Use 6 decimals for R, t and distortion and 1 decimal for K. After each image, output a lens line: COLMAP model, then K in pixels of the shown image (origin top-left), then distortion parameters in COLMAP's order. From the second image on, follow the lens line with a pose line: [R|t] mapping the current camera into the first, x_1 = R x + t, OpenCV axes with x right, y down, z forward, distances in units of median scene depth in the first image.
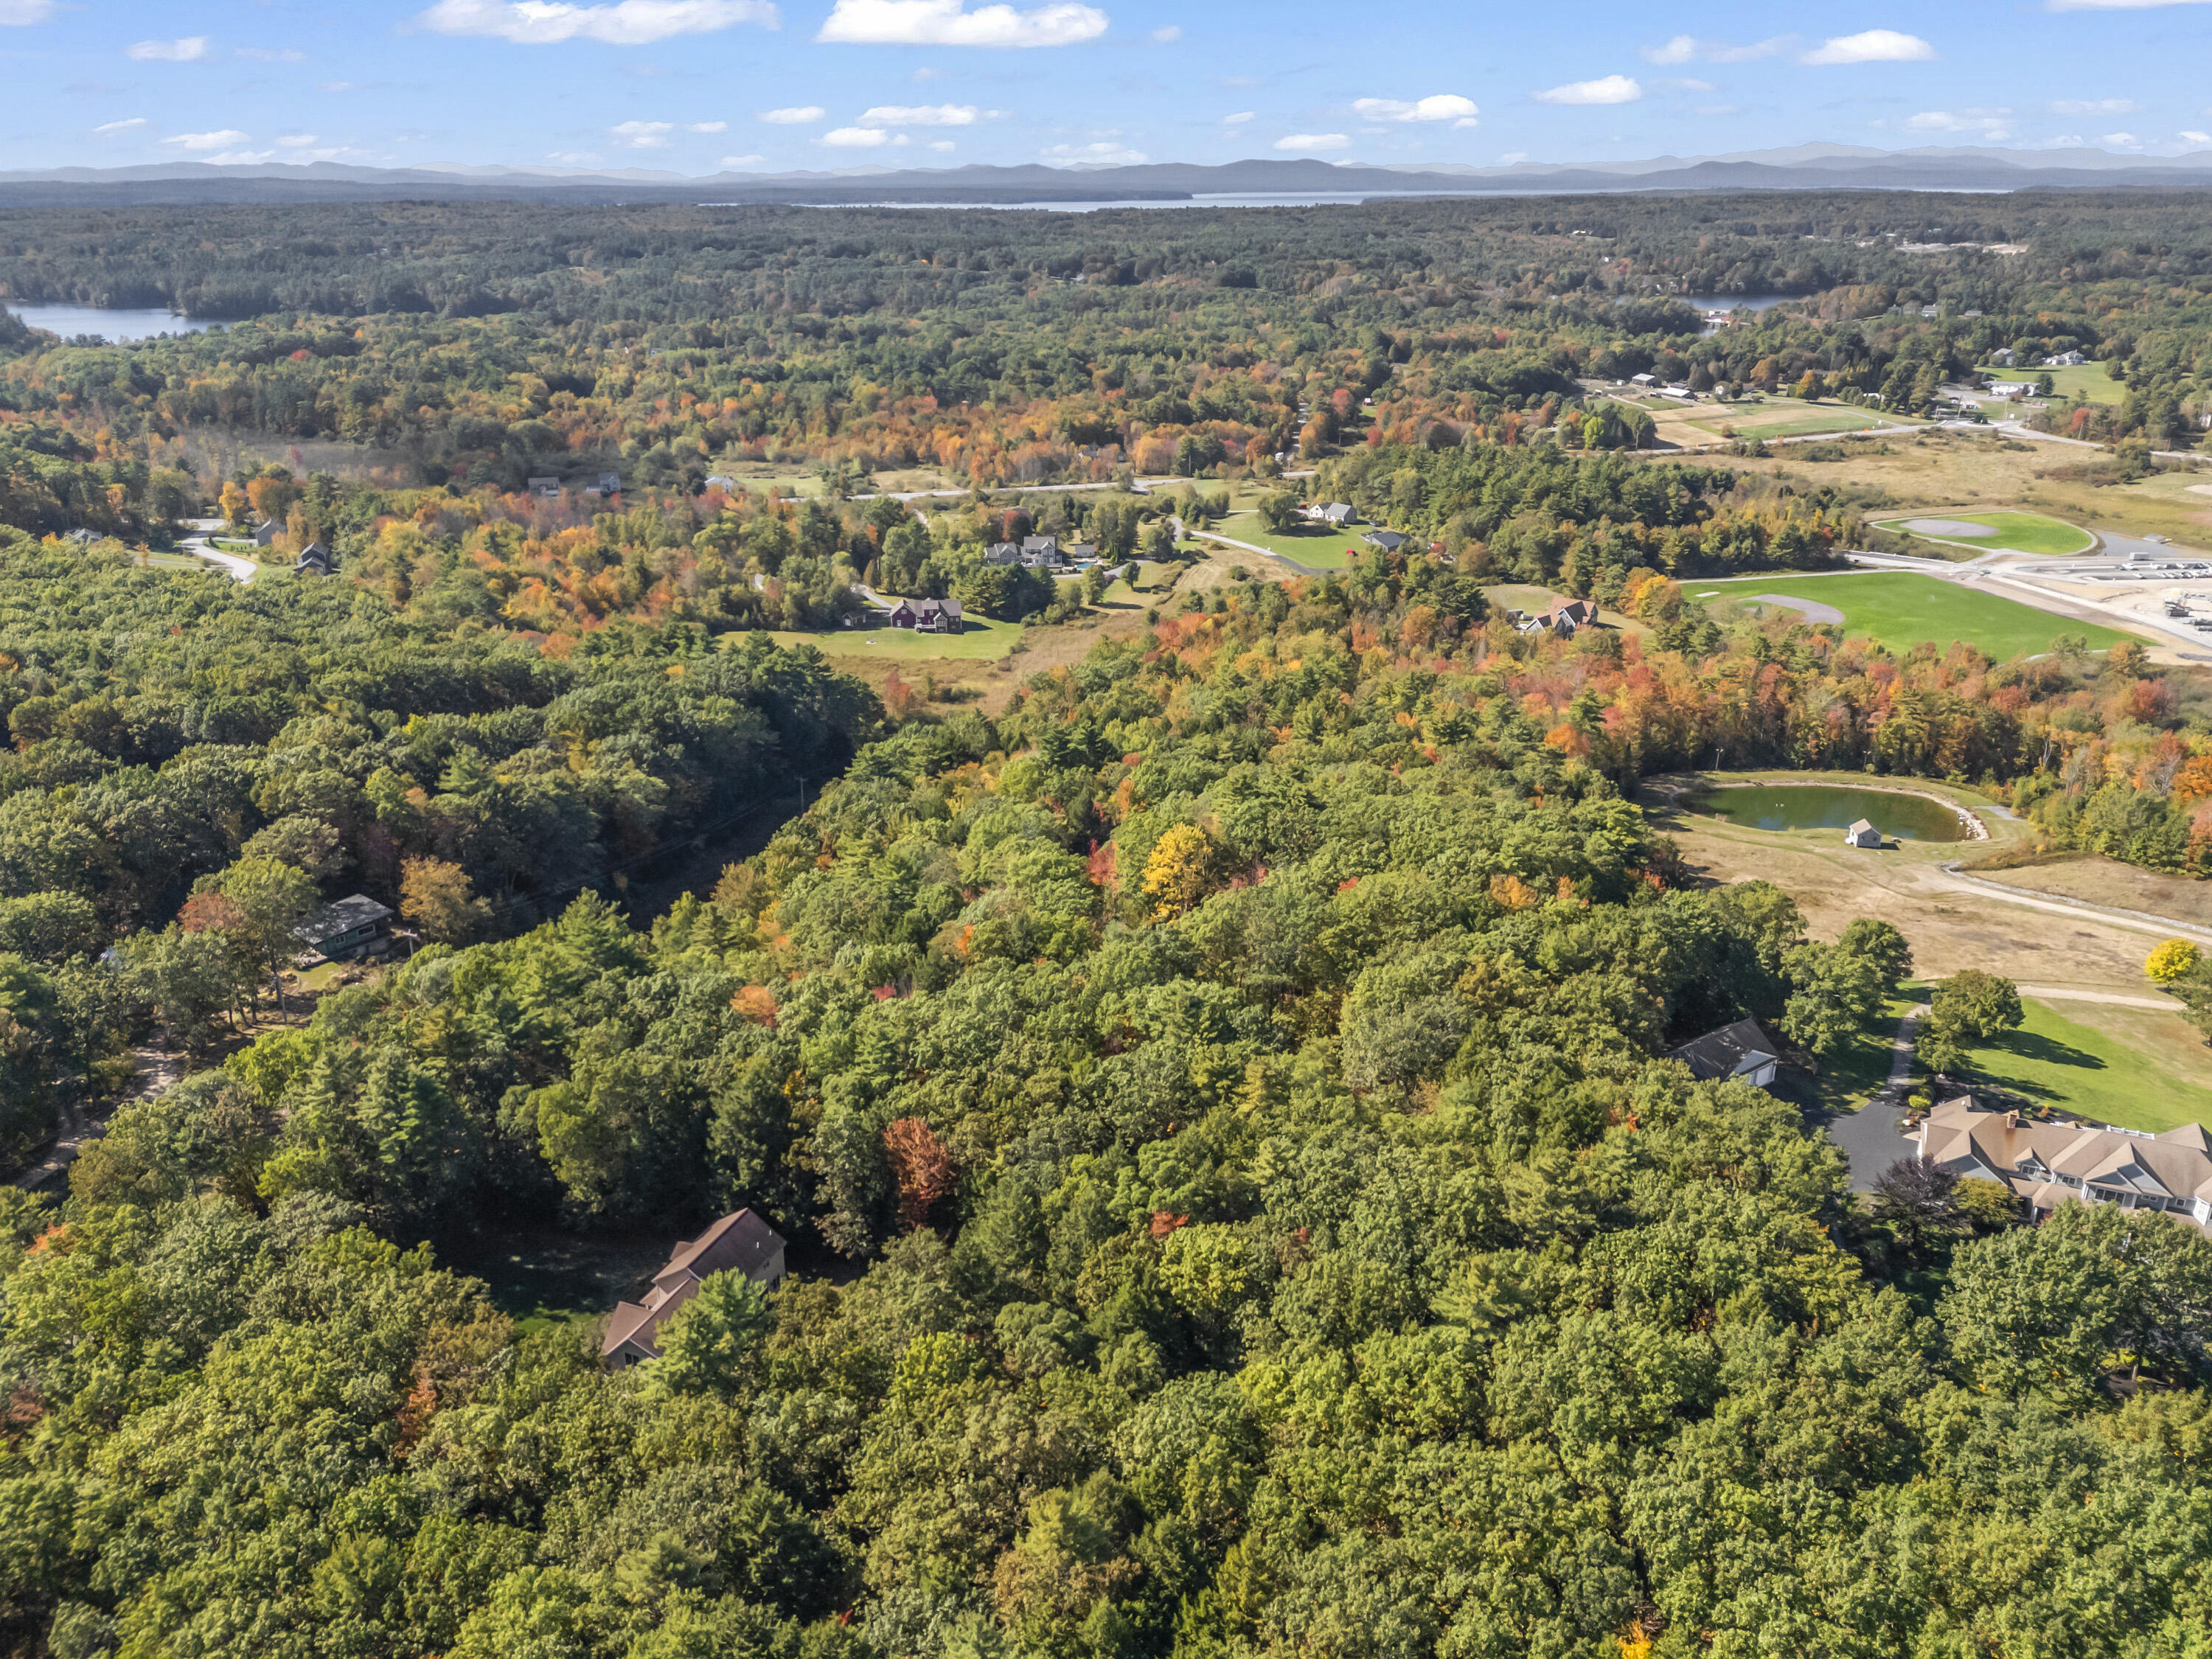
lens RADIAL K [[1652.5, 0, 1112.9], [0, 1652.5, 816.2], [0, 0, 1]] dist [0.069007, -0.067509]
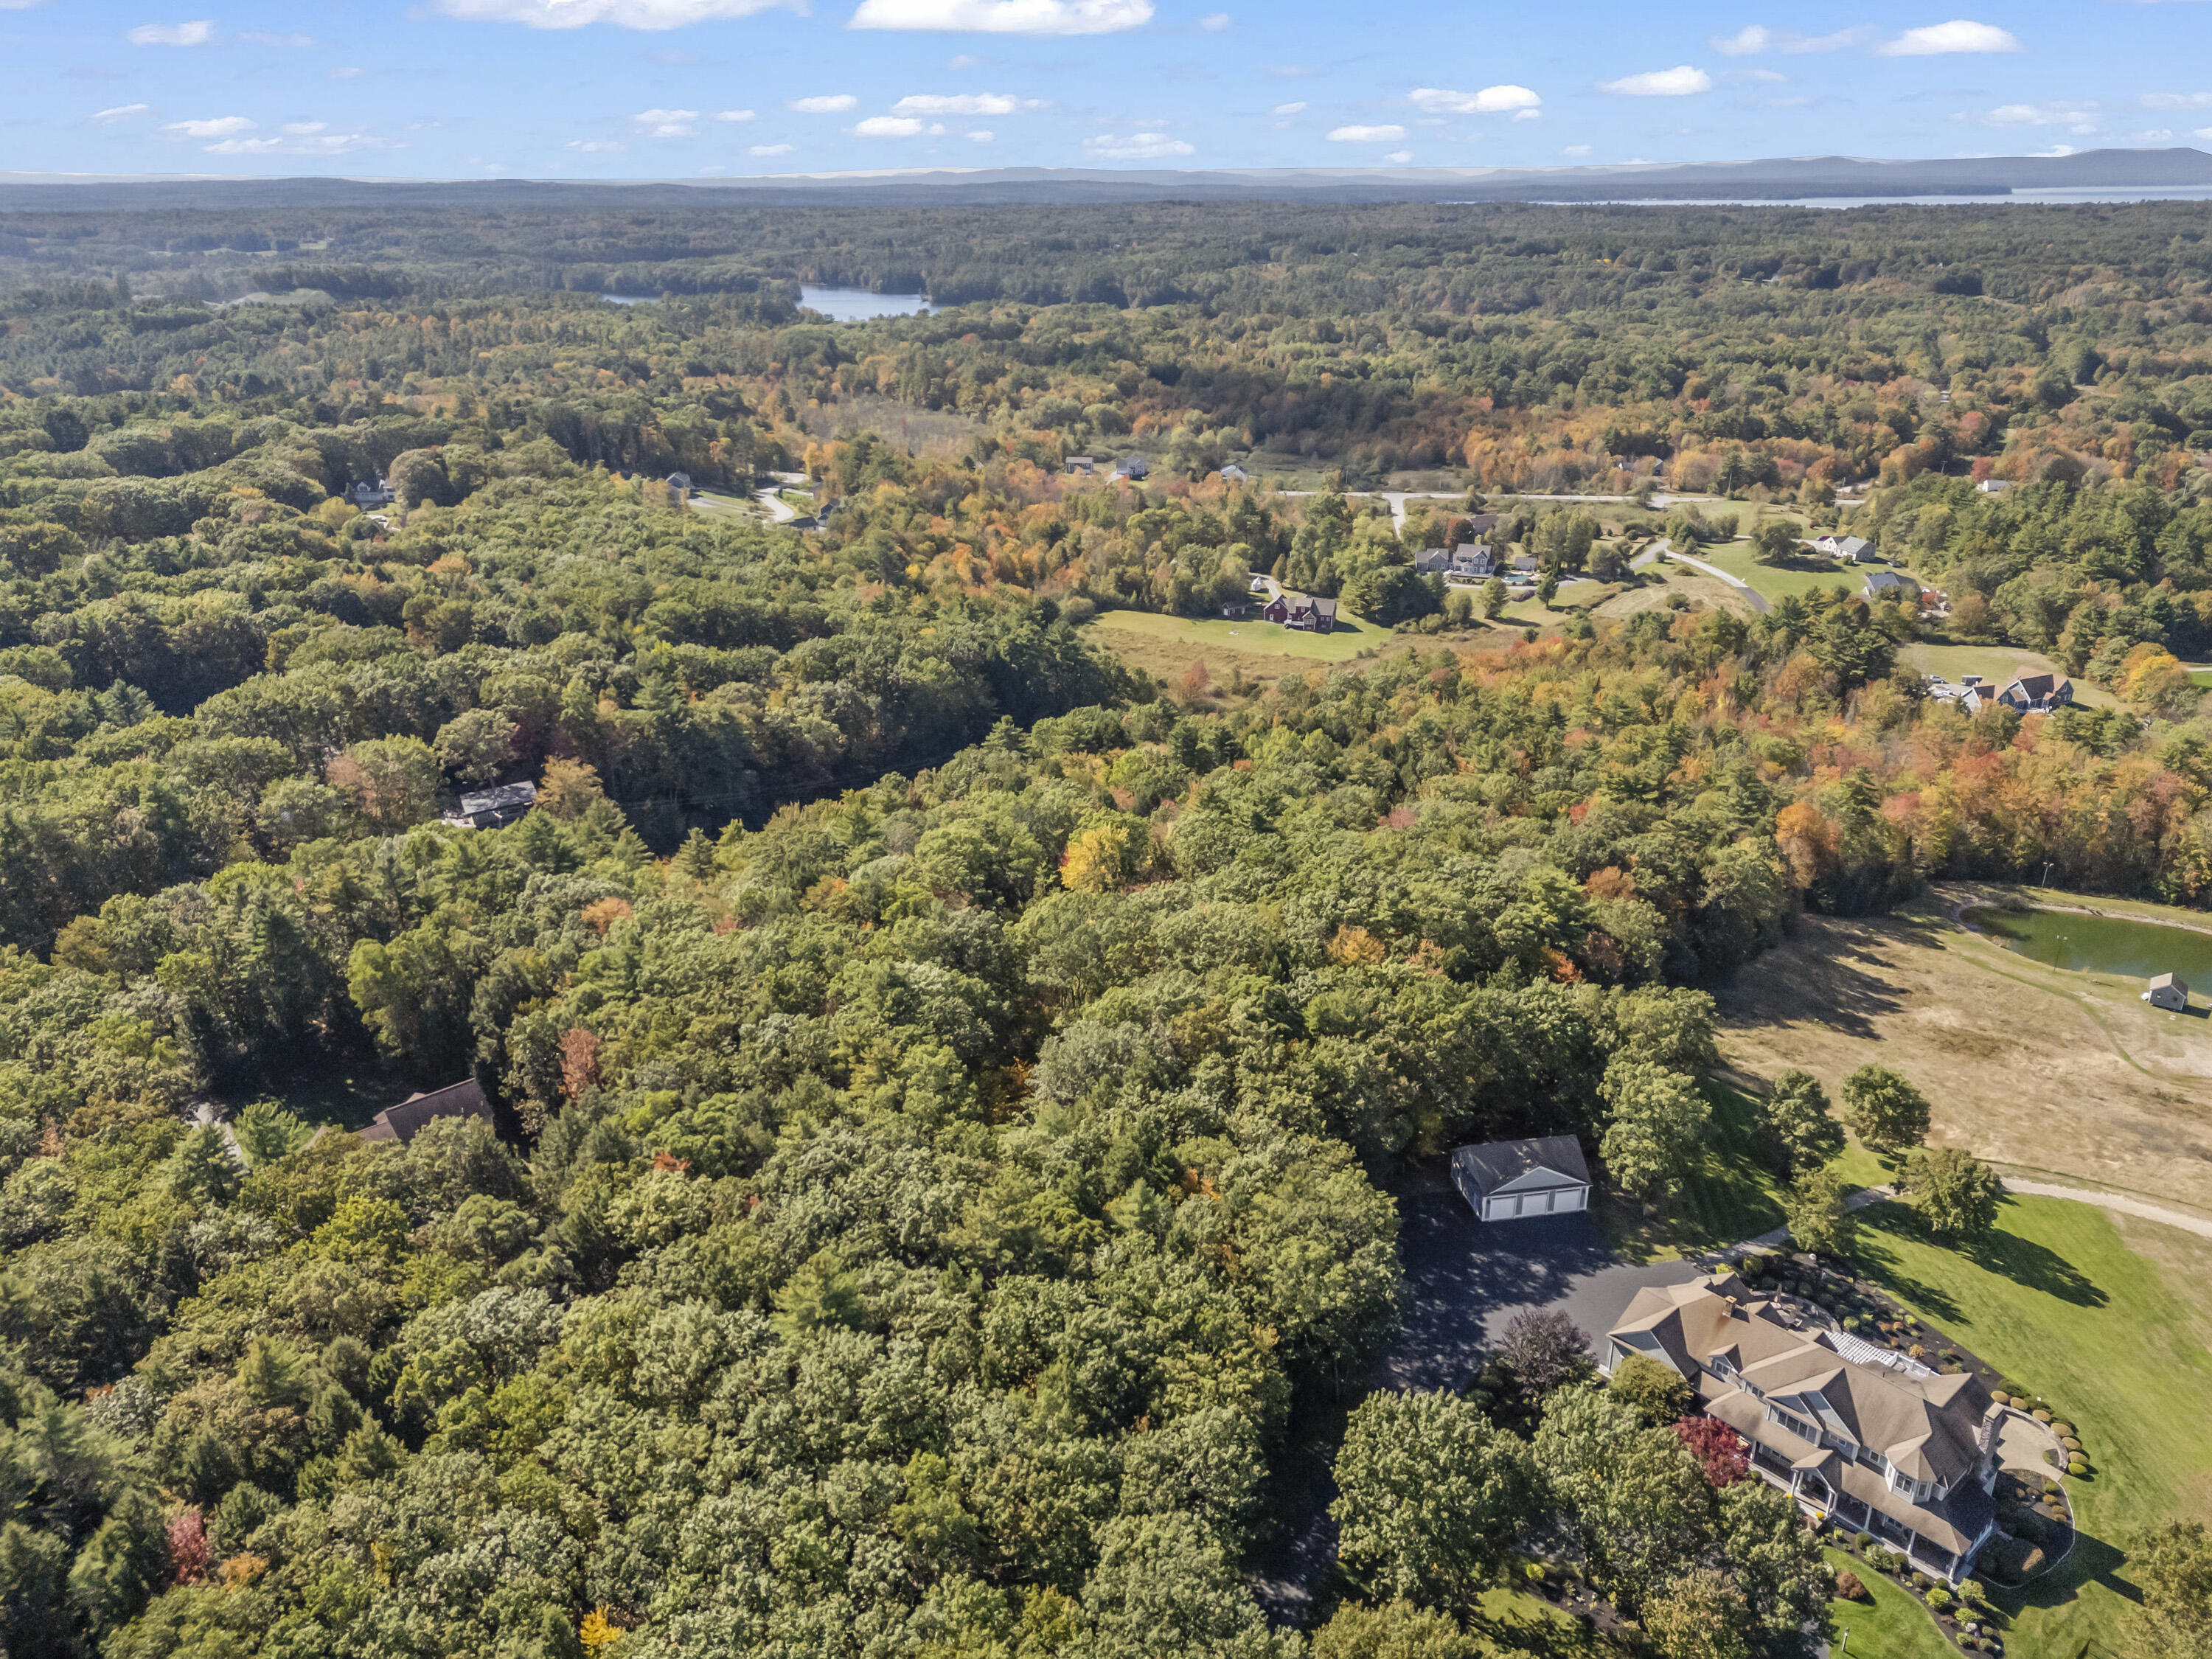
lens RADIAL K [[1669.7, 0, 1106.0], [0, 1669.7, 829.5], [0, 0, 1]] dist [0.040520, -0.045712]
pose [[0.905105, 0.152815, -0.396778, 0.197940], [-0.150484, 0.987912, 0.037208, -0.012666], [0.397668, 0.026032, 0.917160, 0.041706]]
